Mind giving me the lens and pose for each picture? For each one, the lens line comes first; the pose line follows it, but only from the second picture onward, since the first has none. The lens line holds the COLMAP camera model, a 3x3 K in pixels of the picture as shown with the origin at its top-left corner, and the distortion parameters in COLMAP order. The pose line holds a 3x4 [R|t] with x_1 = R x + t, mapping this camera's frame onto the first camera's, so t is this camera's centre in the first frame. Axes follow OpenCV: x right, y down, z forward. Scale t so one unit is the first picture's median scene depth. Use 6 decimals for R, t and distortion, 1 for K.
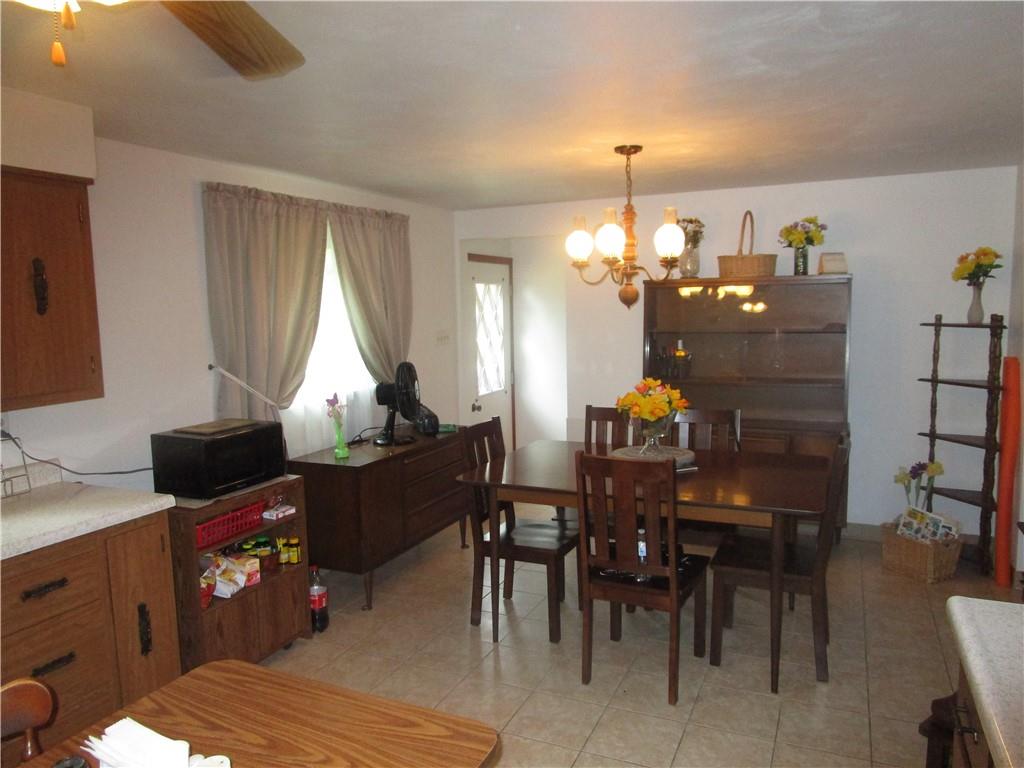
lens RADIAL K [[729.8, 0, 511.9], [0, 729.8, 388.5], [0, 0, 1]] dist [-0.037141, 0.001391]
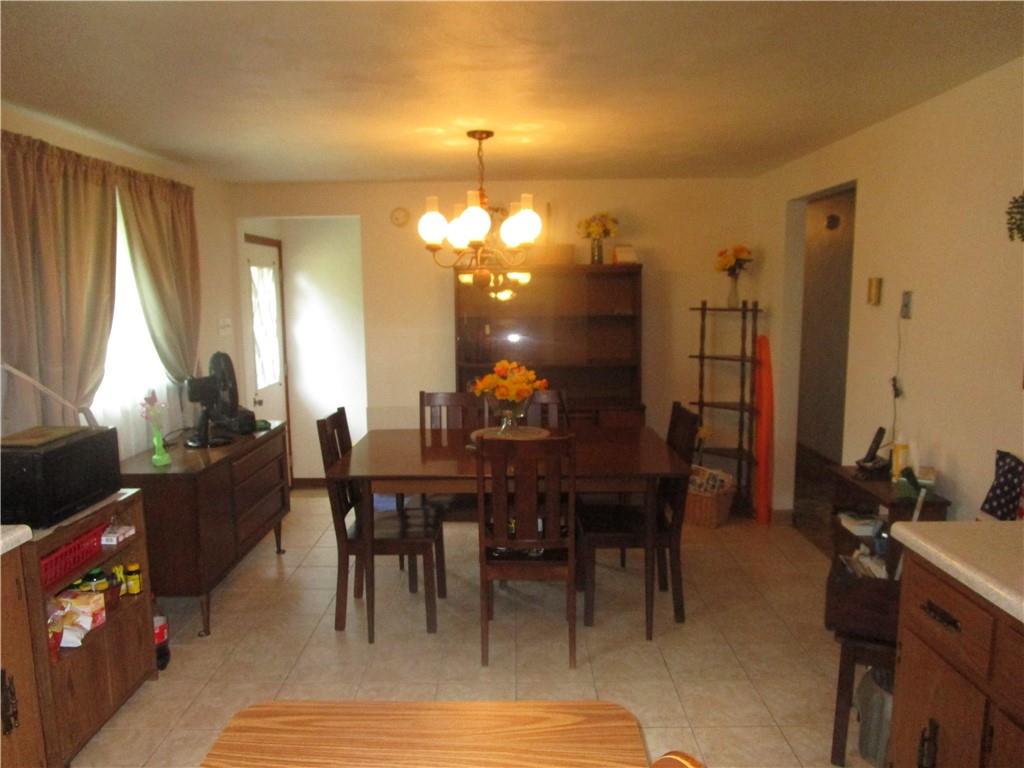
lens RADIAL K [[729.8, 0, 511.9], [0, 729.8, 388.5], [0, 0, 1]] dist [-0.037141, 0.001391]
pose [[0.910451, -0.044531, 0.411213, -0.220604], [0.038984, 0.999000, 0.021869, 0.002649], [-0.411776, -0.003880, 0.911277, 0.059523]]
